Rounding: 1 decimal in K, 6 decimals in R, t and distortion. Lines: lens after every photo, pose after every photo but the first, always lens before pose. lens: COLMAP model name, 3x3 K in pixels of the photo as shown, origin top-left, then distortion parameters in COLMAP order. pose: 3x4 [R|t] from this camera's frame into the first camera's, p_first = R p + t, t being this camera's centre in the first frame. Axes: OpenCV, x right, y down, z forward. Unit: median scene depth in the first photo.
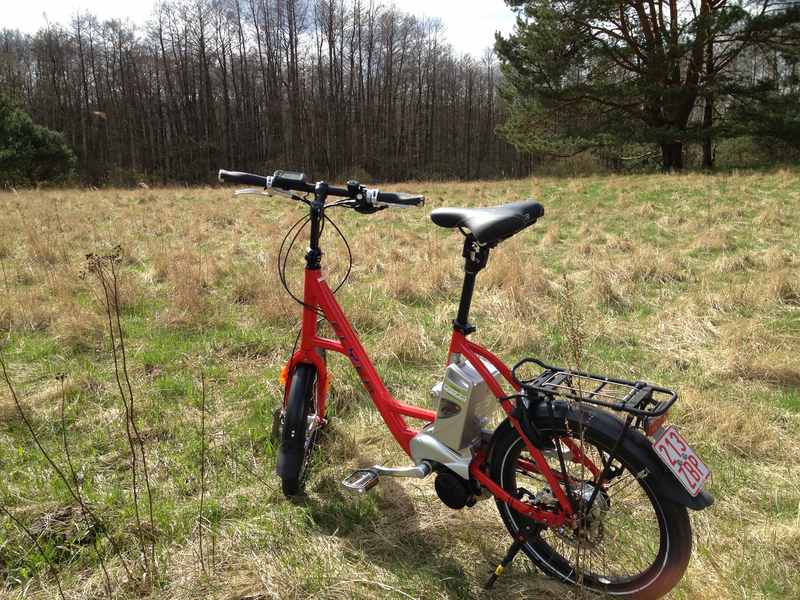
lens RADIAL K [[833.7, 0, 400.0], [0, 833.7, 300.0], [0, 0, 1]] dist [0.123045, -0.367719]
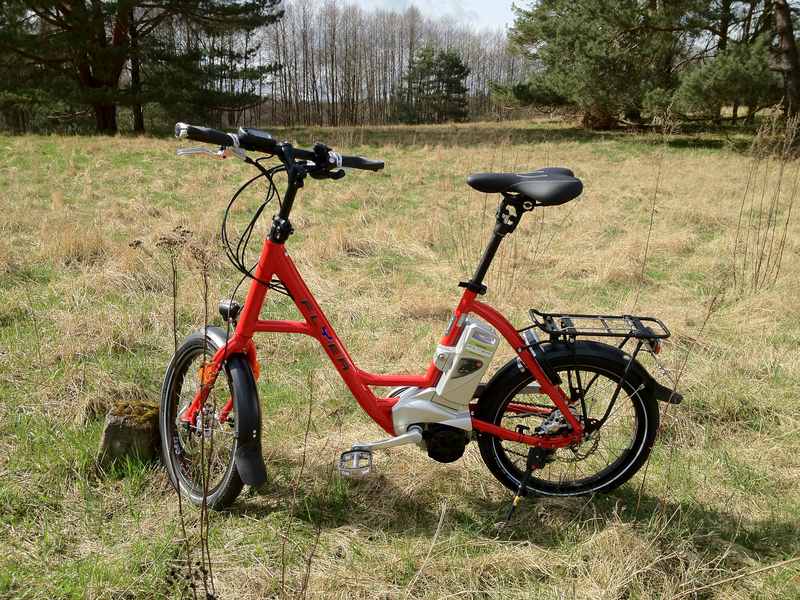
lens RADIAL K [[833.7, 0, 400.0], [0, 833.7, 300.0], [0, 0, 1]] dist [0.123045, -0.367719]
pose [[0.671146, -0.103953, 0.734001, -0.635959], [0.072386, 0.994578, 0.074670, -0.031230], [-0.737783, 0.003017, 0.675031, 0.297999]]
